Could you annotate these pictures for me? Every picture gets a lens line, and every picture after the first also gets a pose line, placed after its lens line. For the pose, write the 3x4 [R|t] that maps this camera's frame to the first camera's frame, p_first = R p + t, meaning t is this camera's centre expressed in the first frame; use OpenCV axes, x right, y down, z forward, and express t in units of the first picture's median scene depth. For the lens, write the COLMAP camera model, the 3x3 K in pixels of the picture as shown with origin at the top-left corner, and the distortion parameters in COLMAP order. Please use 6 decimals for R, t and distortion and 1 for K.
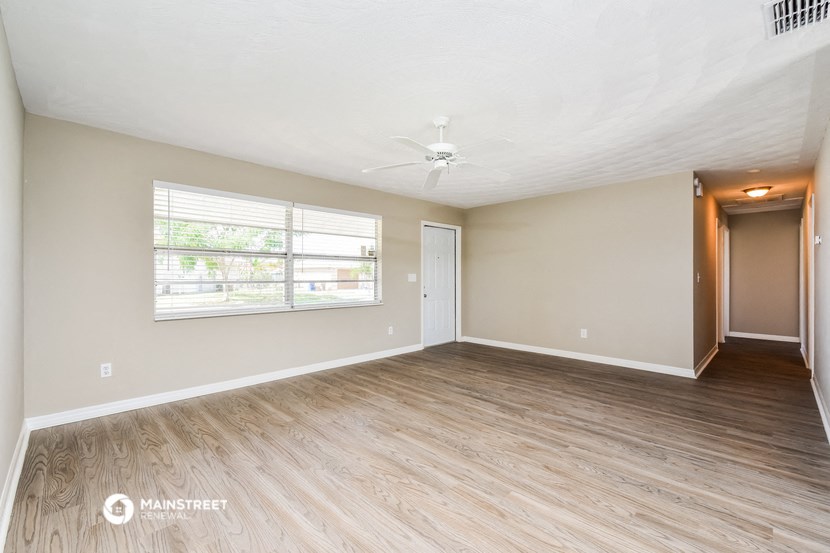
lens RADIAL K [[355.5, 0, 415.2], [0, 355.5, 276.3], [0, 0, 1]] dist [0.000133, -0.000045]
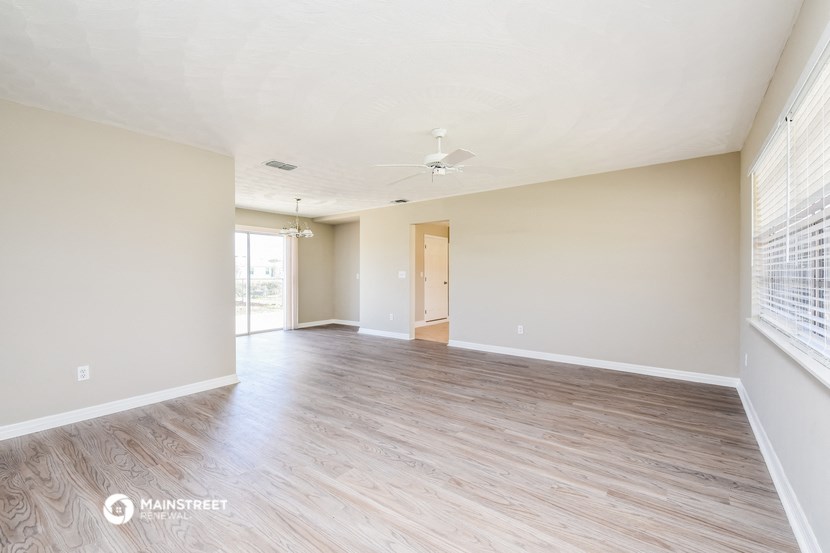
lens RADIAL K [[355.5, 0, 415.7], [0, 355.5, 275.4], [0, 0, 1]] dist [0.000133, -0.000045]
pose [[-0.990233, 0.001987, -0.139410, 0.257205], [0.001714, 0.999996, 0.002073, 0.004103], [0.139414, 0.001813, -0.990233, 1.793265]]
